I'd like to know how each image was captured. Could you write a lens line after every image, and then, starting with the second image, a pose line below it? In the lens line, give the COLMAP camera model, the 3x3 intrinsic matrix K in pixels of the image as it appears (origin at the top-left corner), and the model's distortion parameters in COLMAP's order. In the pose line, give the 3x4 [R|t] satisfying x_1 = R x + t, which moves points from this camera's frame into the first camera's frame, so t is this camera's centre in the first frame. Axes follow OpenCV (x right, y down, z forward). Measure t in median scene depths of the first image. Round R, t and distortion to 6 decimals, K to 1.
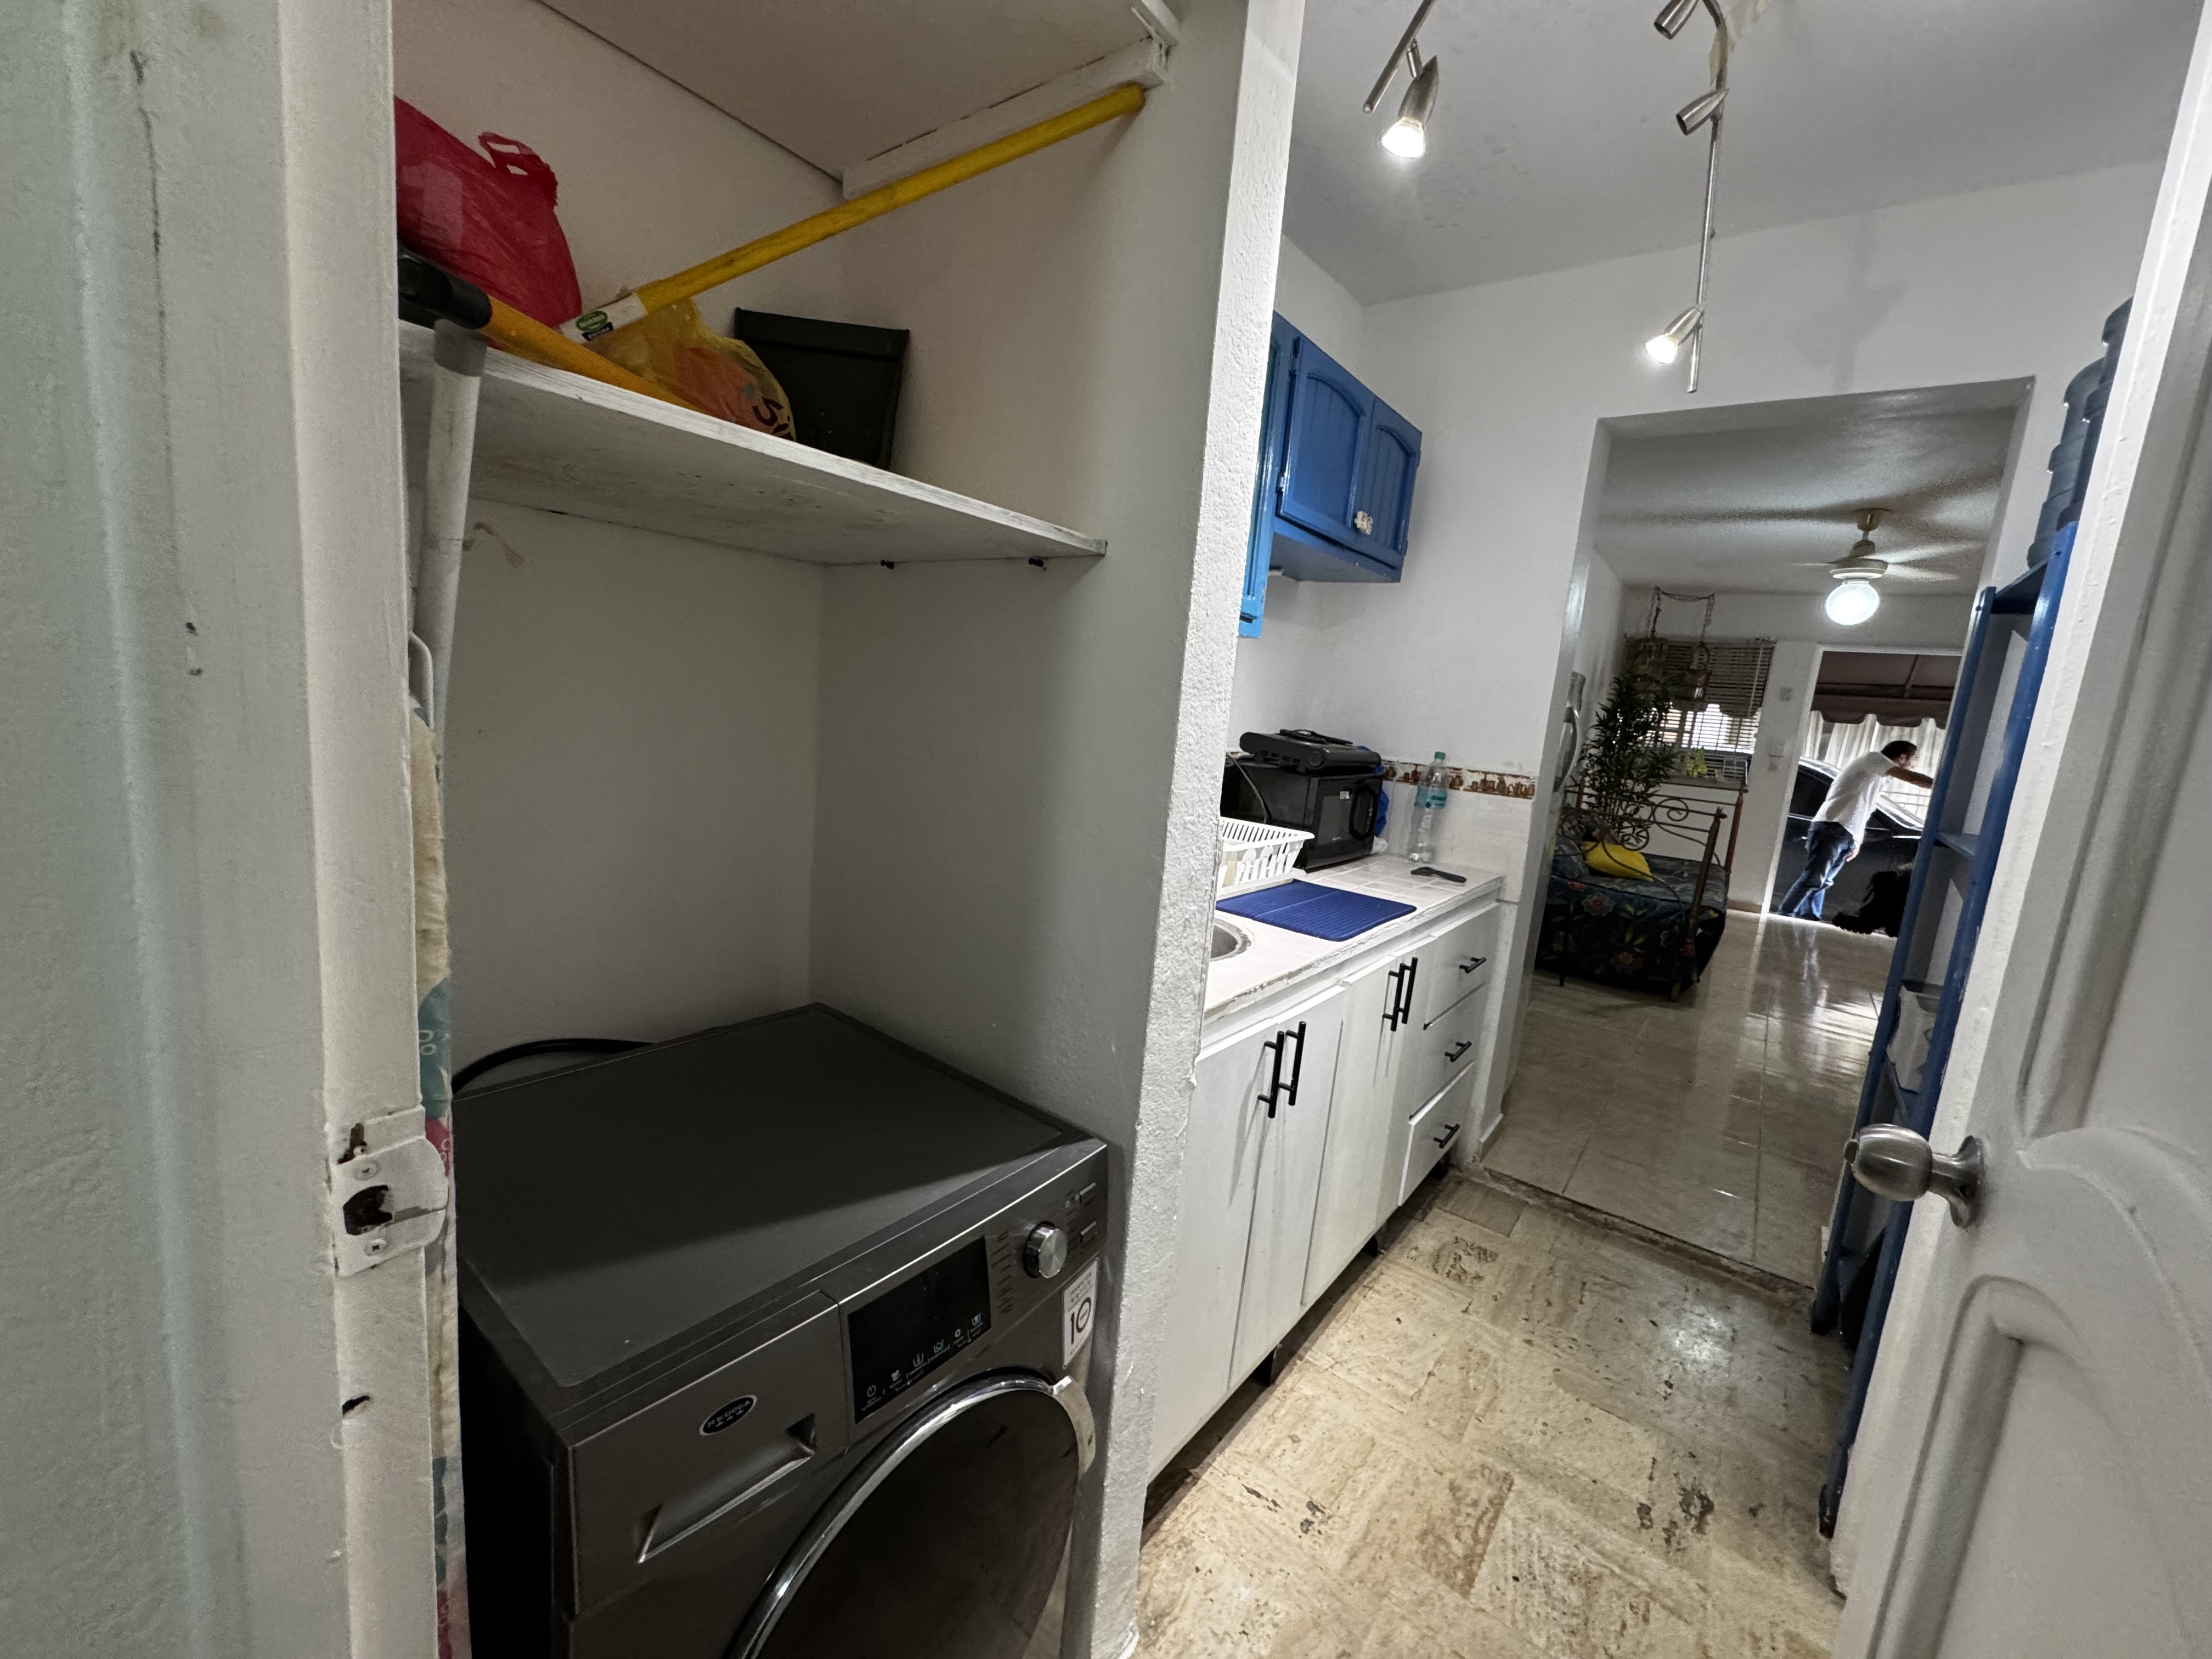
lens RADIAL K [[883.7, 0, 1109.3], [0, 883.7, 825.8], [0, 0, 1]] dist [0.000266, 0.000202]
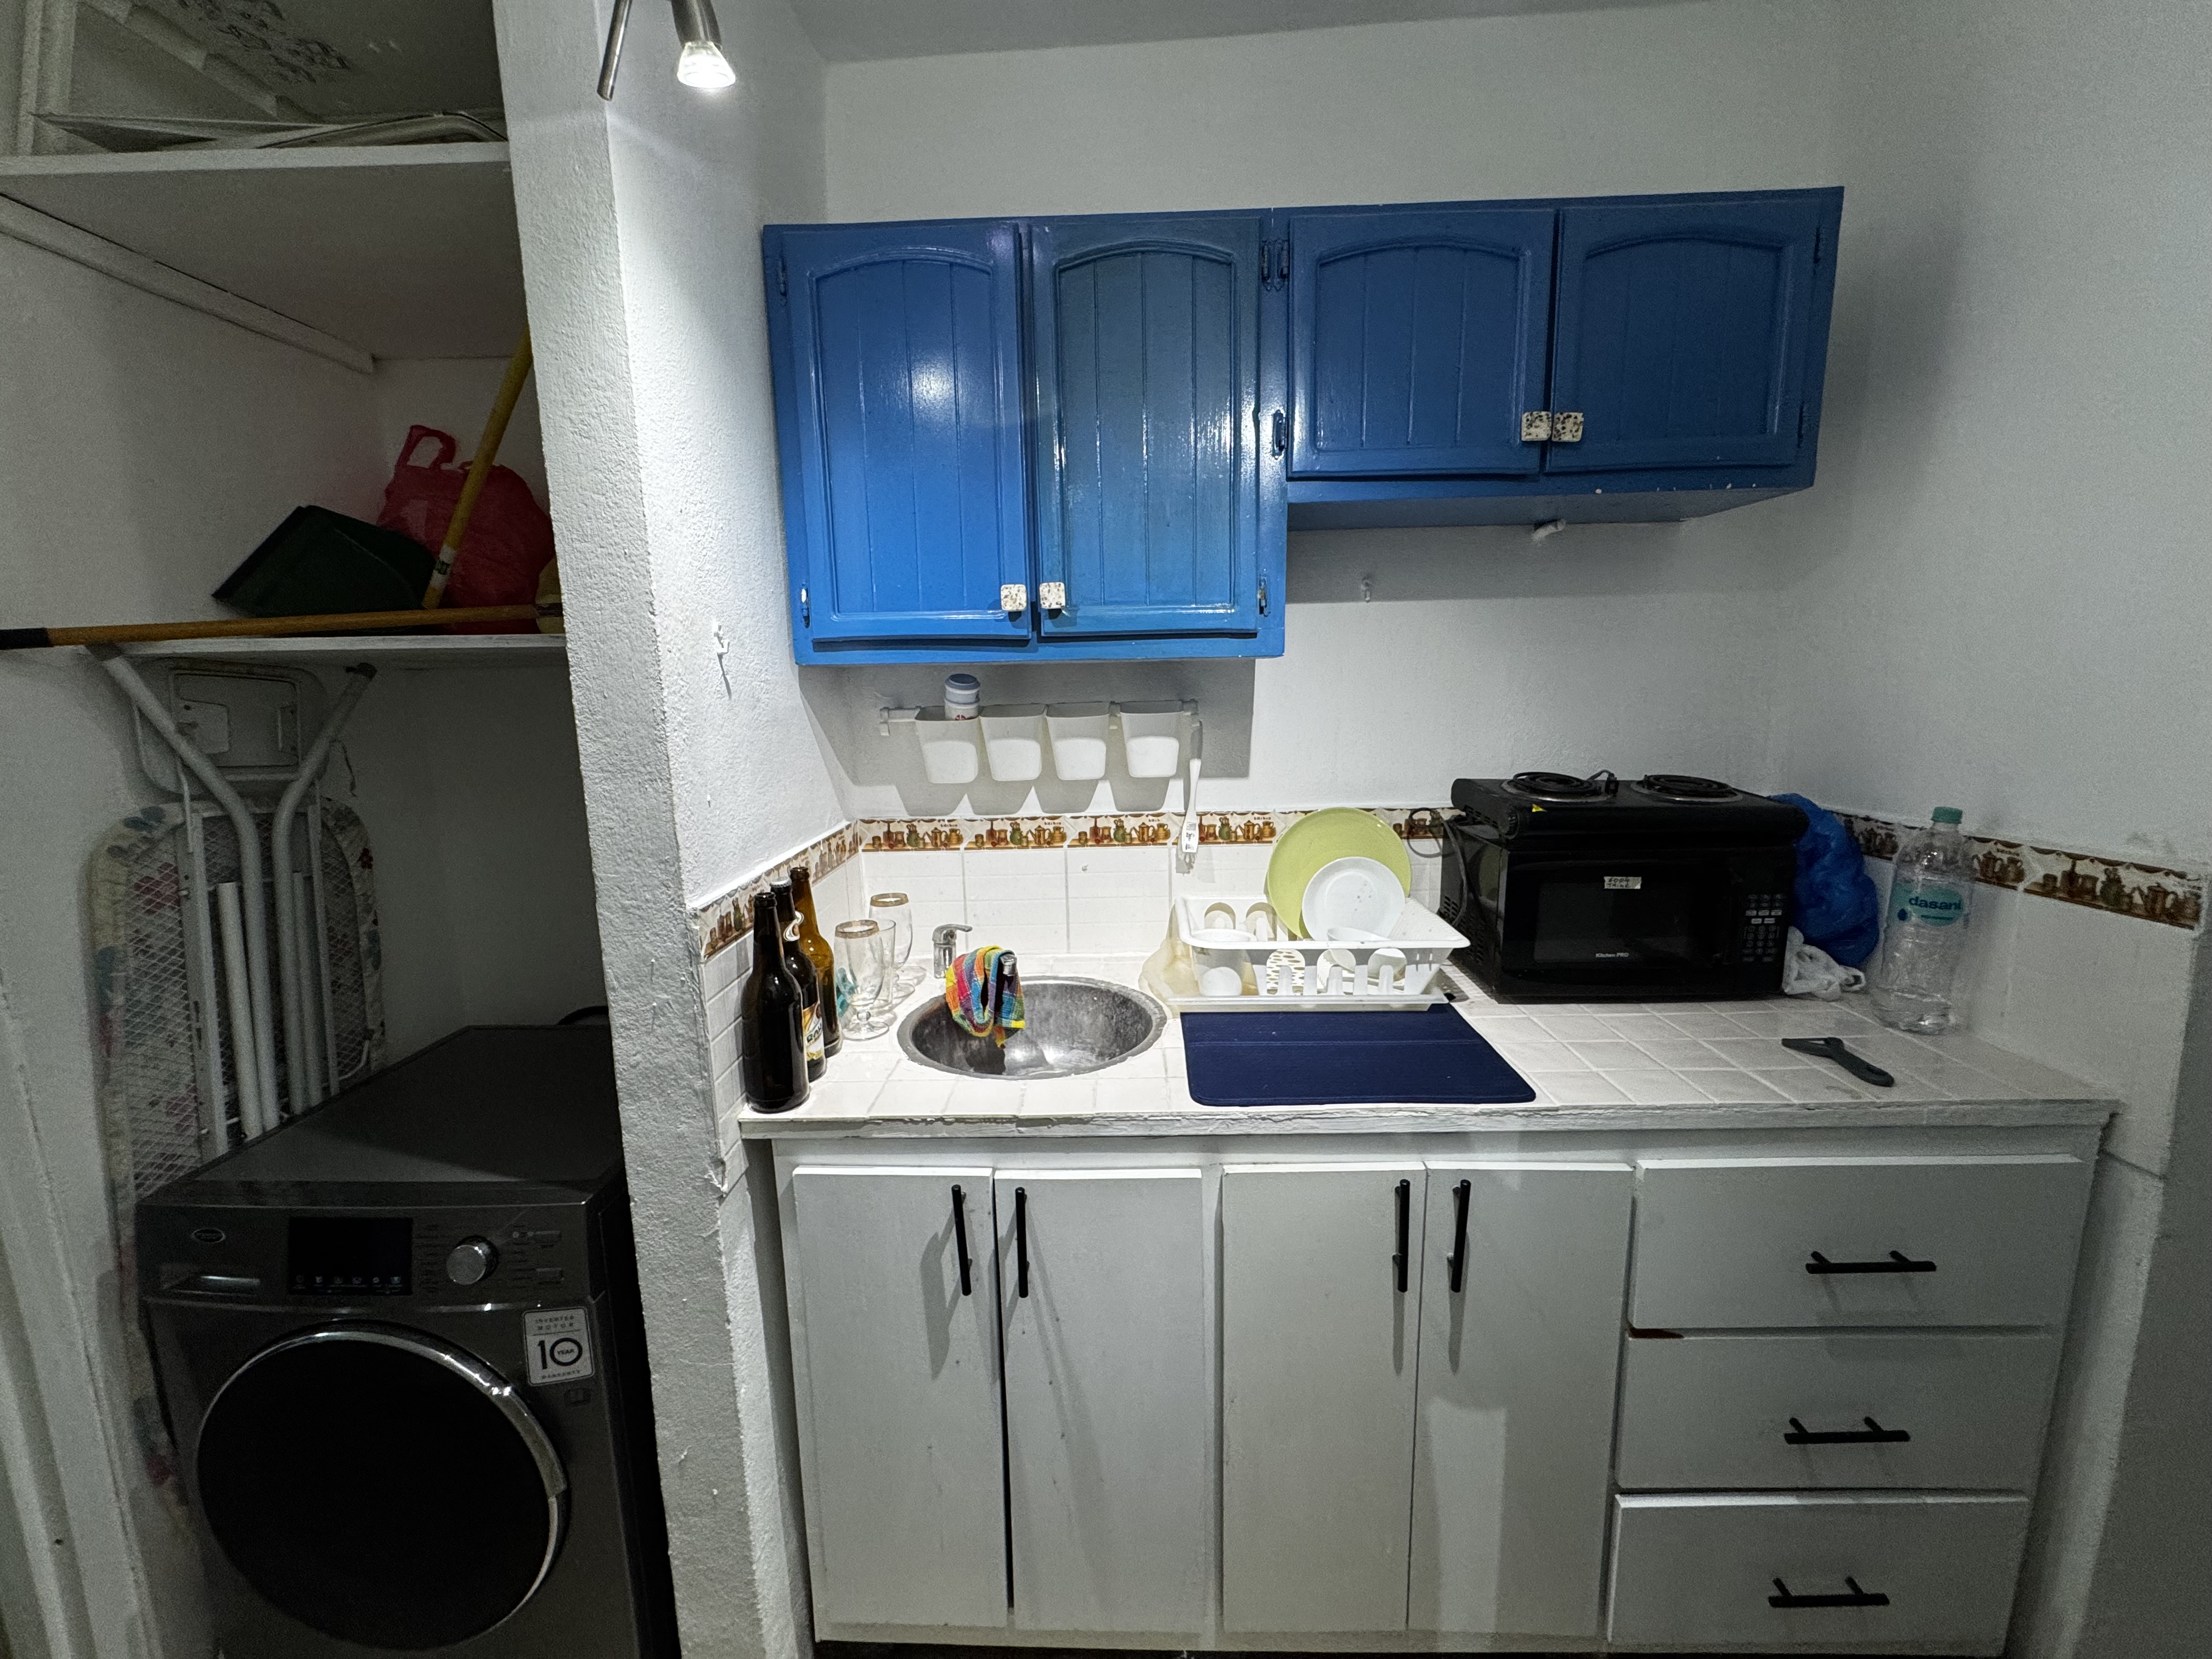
lens RADIAL K [[883.7, 0, 1105.1], [0, 883.7, 830.3], [0, 0, 1]] dist [0.000266, 0.000202]
pose [[0.592382, 0.027007, -0.805204, 1.138821], [-0.051406, 0.998668, -0.004323, -0.106805], [0.804016, 0.043953, 0.592981, 0.804723]]
